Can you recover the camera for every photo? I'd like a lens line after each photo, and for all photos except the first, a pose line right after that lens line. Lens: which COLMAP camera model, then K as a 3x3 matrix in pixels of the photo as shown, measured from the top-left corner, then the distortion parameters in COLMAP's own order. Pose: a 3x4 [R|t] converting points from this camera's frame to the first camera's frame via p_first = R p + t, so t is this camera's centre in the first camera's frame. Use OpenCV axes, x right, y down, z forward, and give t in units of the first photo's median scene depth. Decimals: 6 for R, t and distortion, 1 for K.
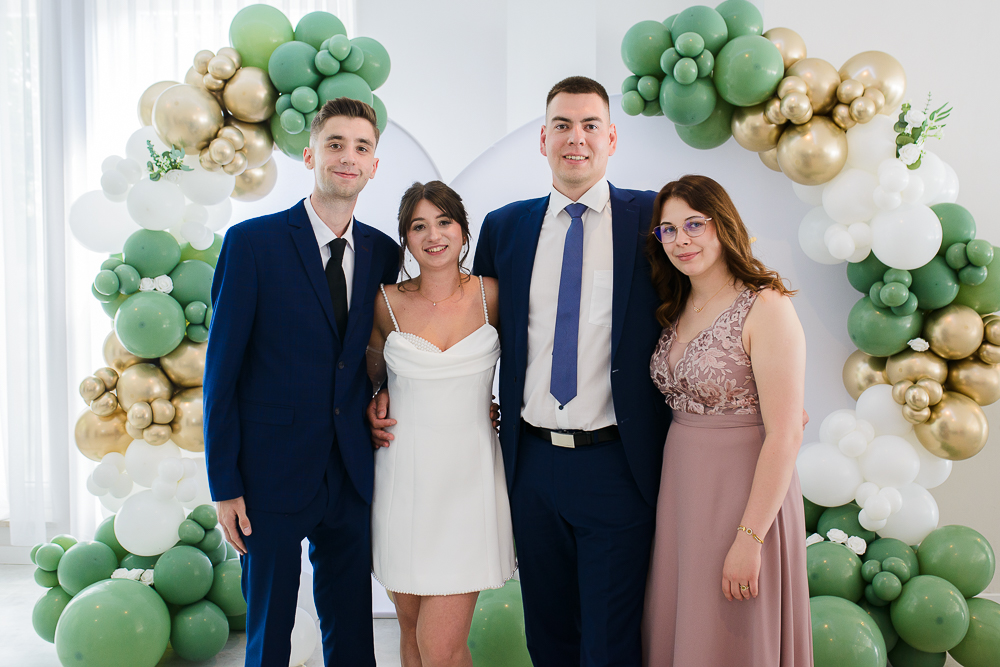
lens RADIAL K [[1030.1, 0, 513.0], [0, 1030.1, 314.9], [0, 0, 1]] dist [-0.021122, 0.025653]
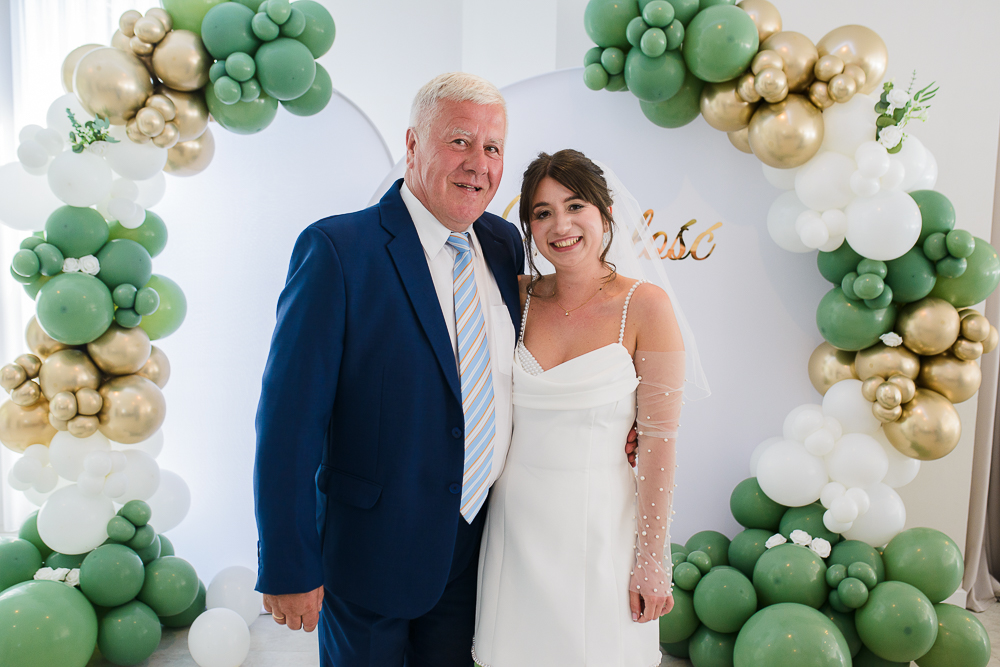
lens RADIAL K [[977.9, 0, 497.8], [0, 977.9, 334.6], [0, 0, 1]] dist [-0.019014, 0.029207]
pose [[0.999581, 0.010695, 0.026885, 0.006587], [-0.012084, 0.998571, 0.052050, -0.017928], [-0.026290, -0.052354, 0.998282, 0.108374]]
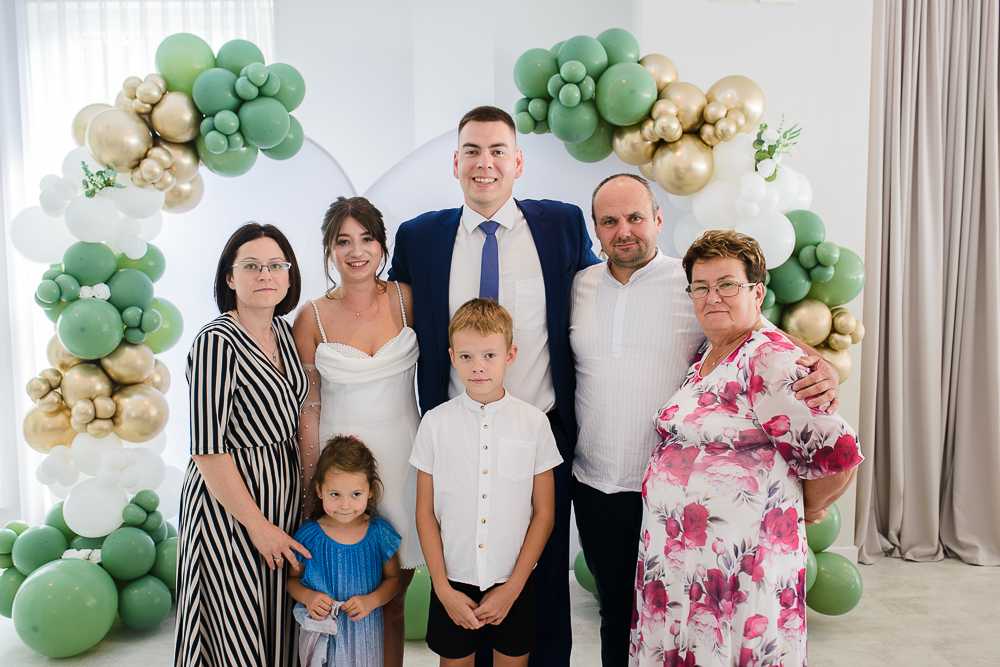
lens RADIAL K [[977.9, 0, 497.8], [0, 977.9, 334.6], [0, 0, 1]] dist [-0.019014, 0.029207]
pose [[0.998225, -0.018402, 0.056636, 0.023192], [0.015964, 0.998939, 0.043198, -0.022769], [-0.057371, -0.042217, 0.997460, -0.066780]]
